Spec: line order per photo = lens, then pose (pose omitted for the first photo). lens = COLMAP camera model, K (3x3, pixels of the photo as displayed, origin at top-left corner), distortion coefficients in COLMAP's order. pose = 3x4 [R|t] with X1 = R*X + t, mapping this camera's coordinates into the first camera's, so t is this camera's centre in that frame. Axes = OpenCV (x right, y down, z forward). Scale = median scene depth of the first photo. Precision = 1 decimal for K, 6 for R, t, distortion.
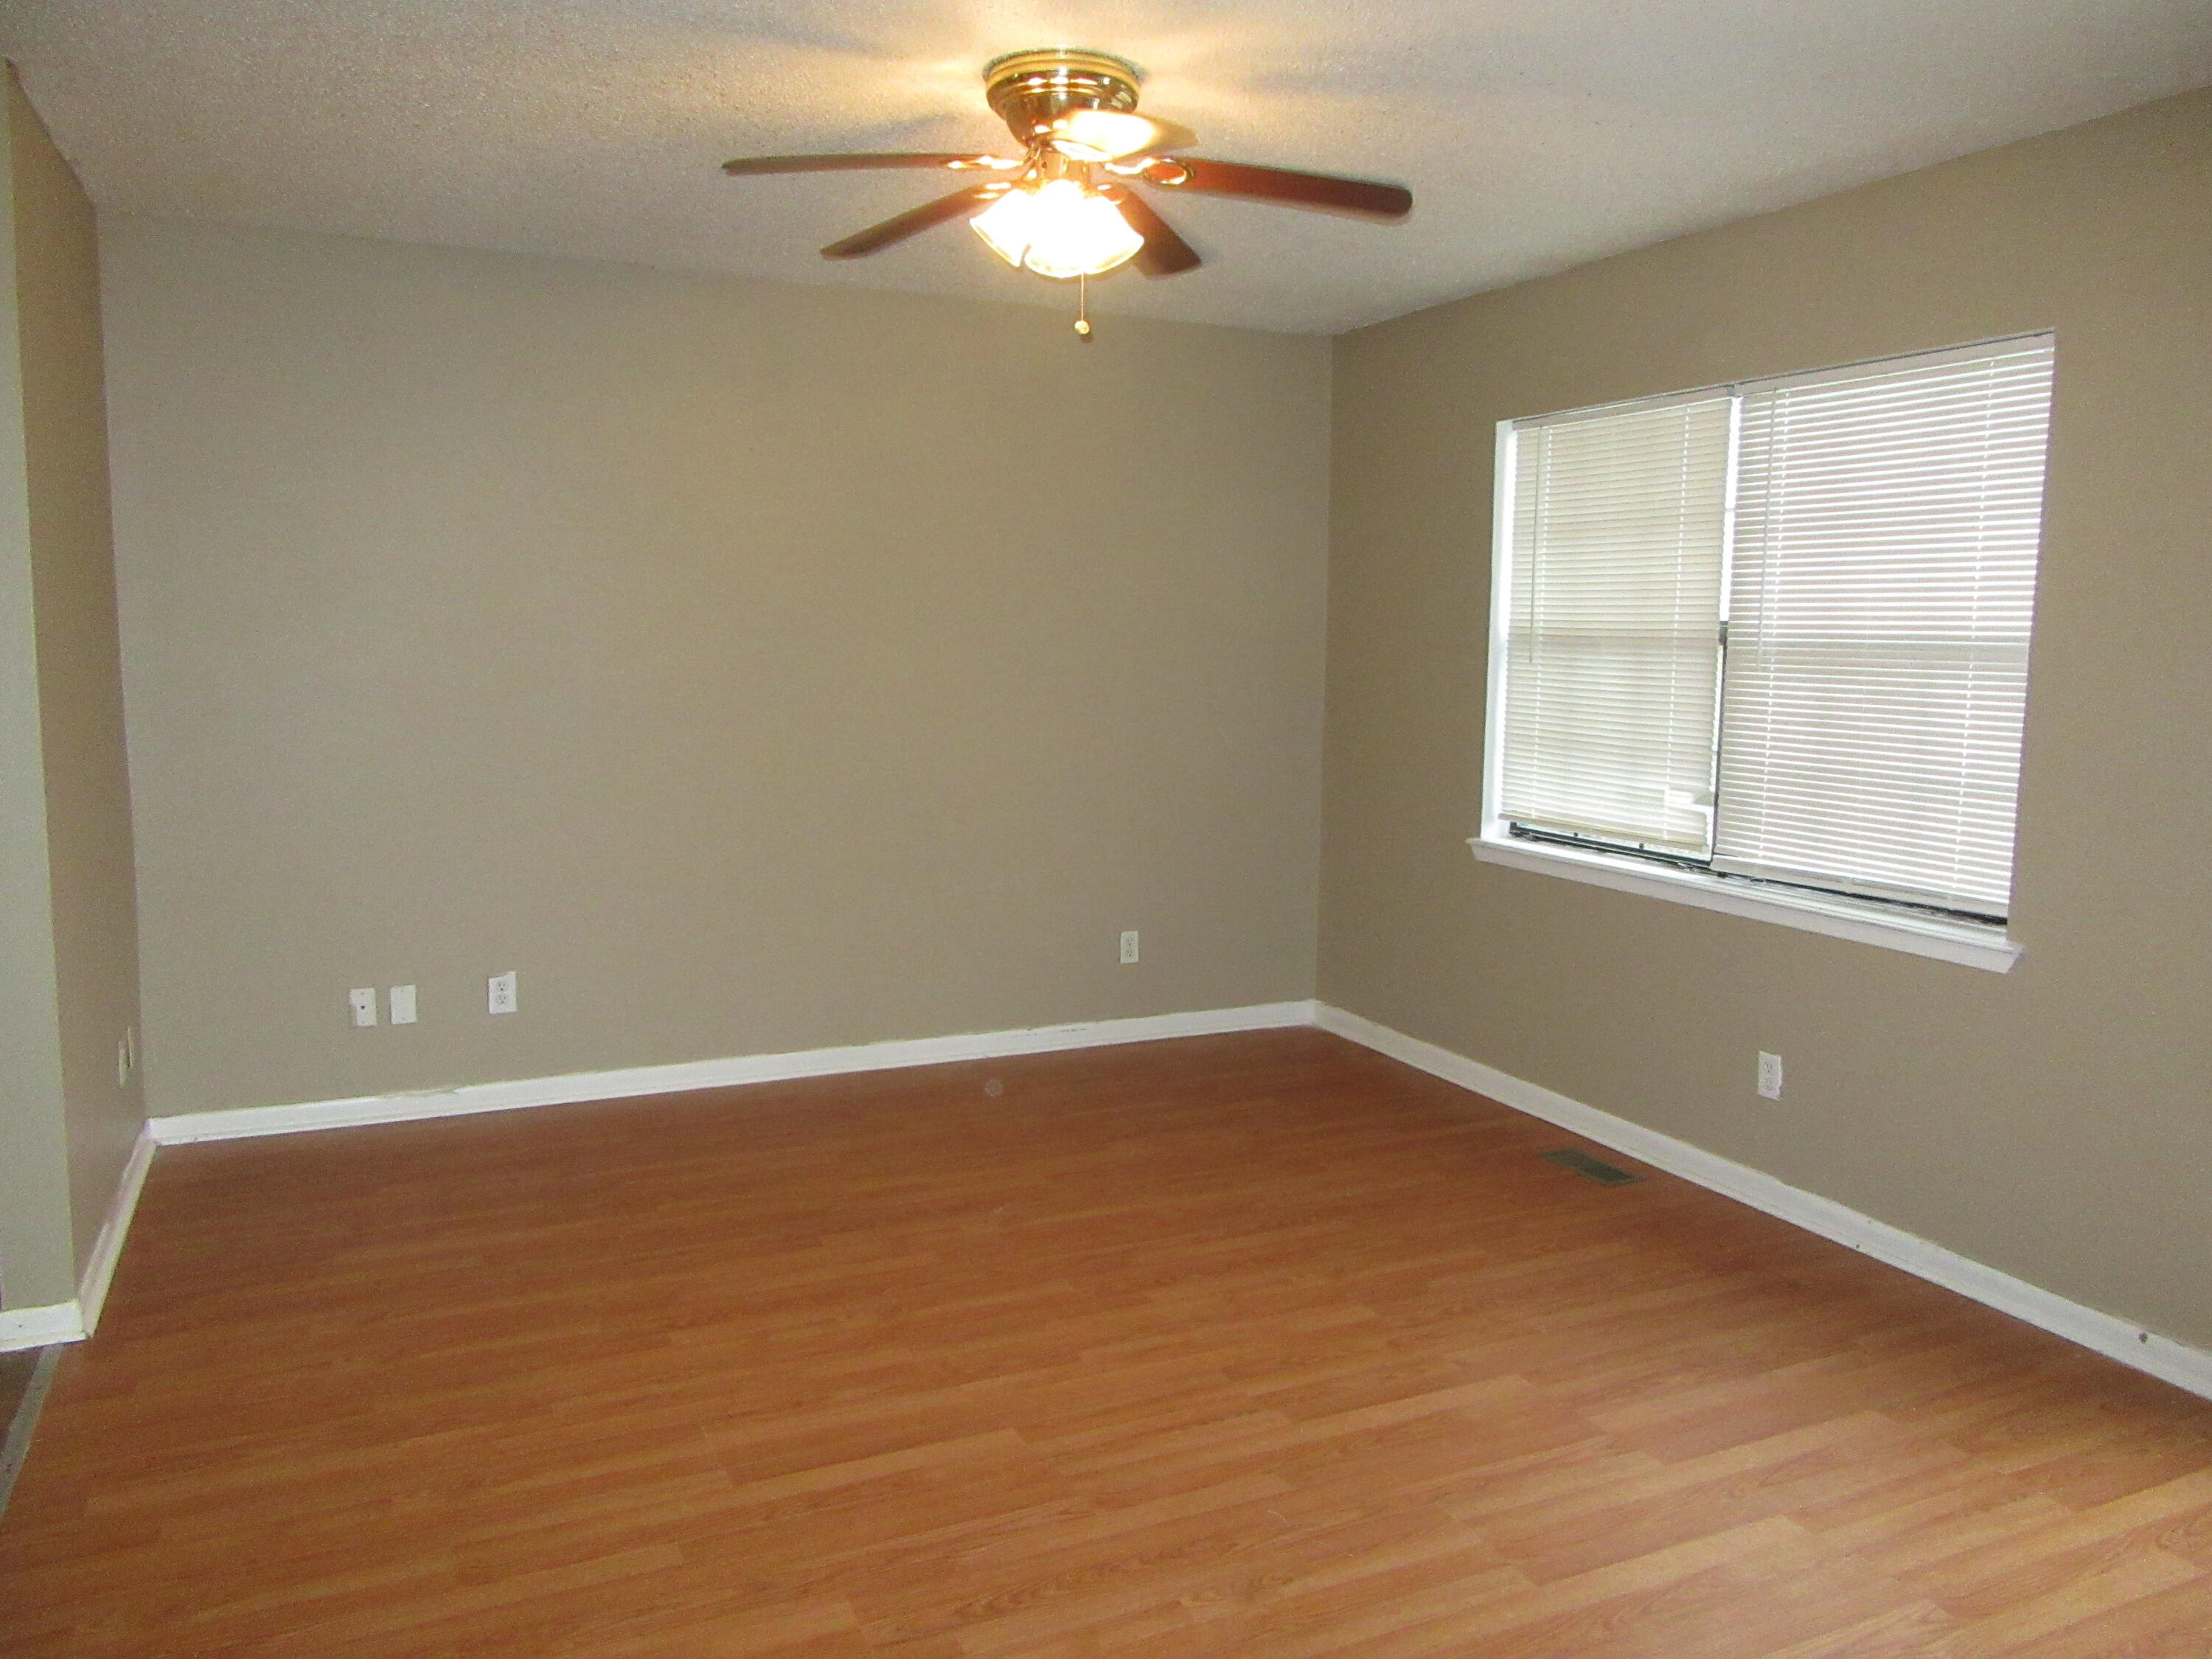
lens RADIAL K [[1623.1, 0, 1106.0], [0, 1623.1, 829.5], [0, 0, 1]] dist [-0.004559, 0.004780]
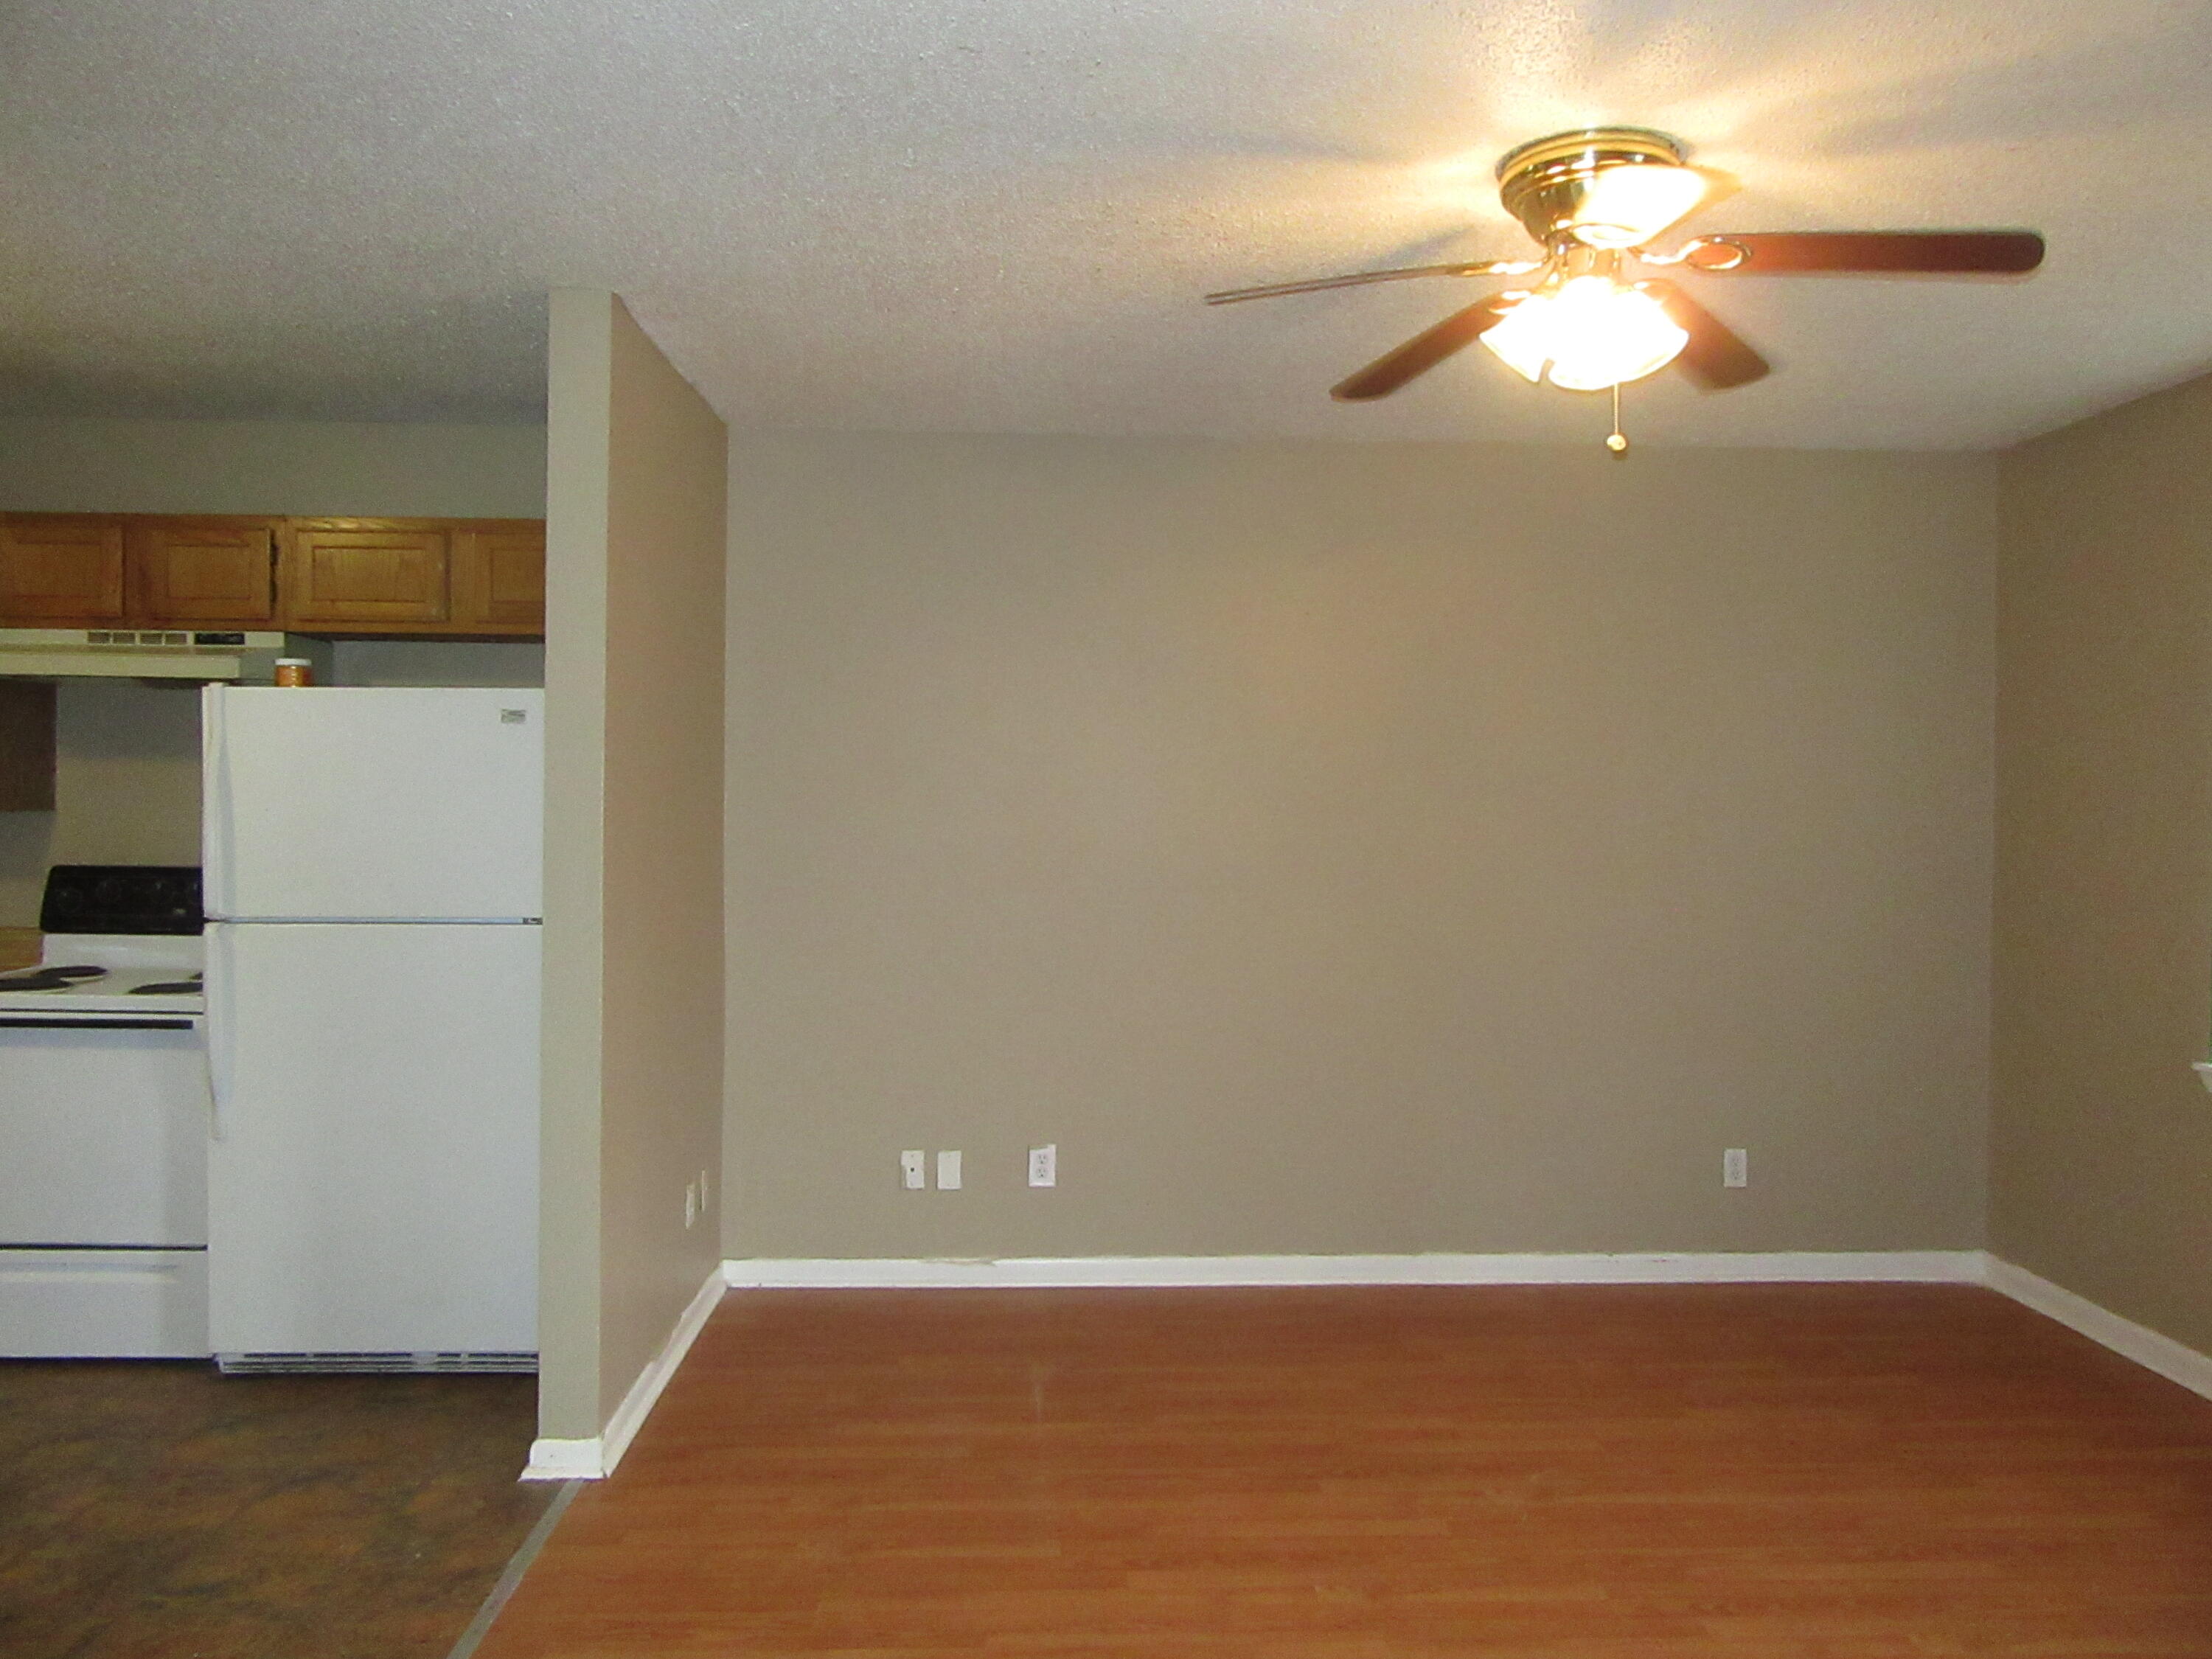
lens RADIAL K [[1639.4, 0, 1108.9], [0, 1639.4, 822.2], [0, 0, 1]] dist [-0.037634, 0.059538]
pose [[0.924156, 0.001147, -0.382013, 0.060118], [-0.044045, 0.993647, -0.103569, -0.007183], [0.379467, 0.112540, 0.918335, 0.112859]]
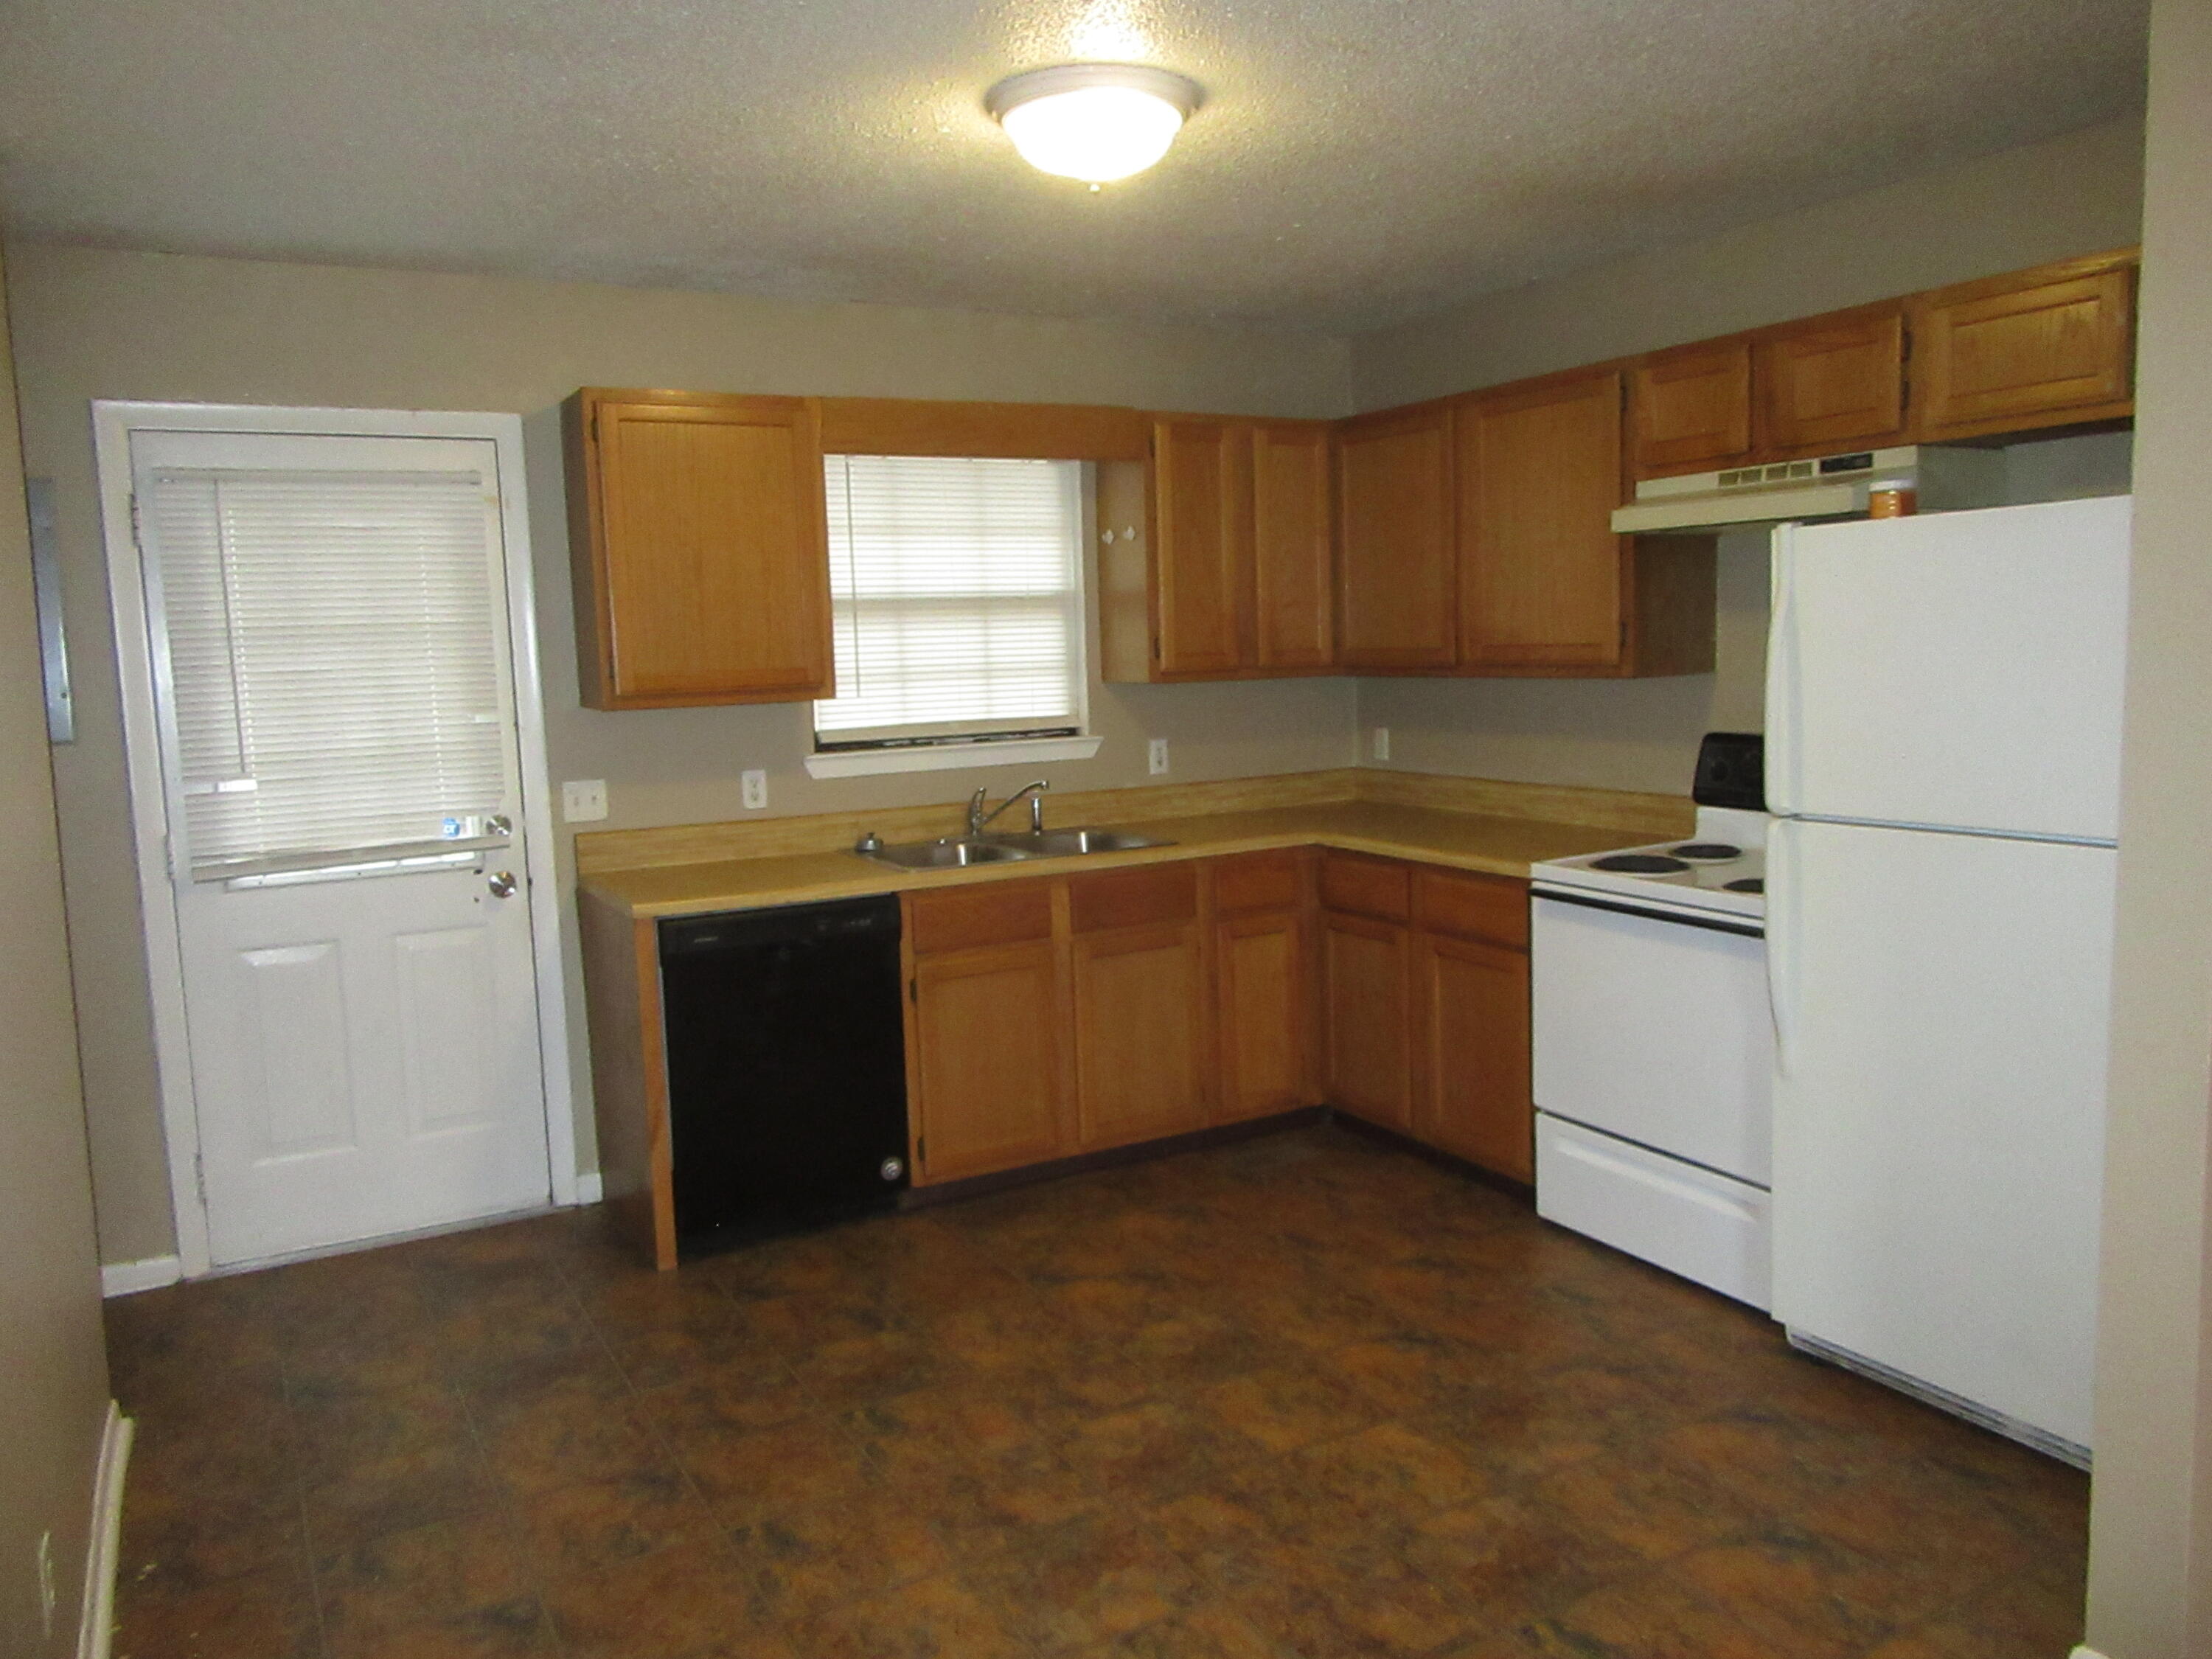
lens RADIAL K [[1623.1, 0, 1106.0], [0, 1623.1, 829.5], [0, 0, 1]] dist [-0.004559, 0.004780]
pose [[0.073285, 0.100664, -0.992218, -0.039315], [-0.085303, 0.991880, 0.094329, -0.067830], [0.993656, 0.077726, 0.081277, 0.422405]]
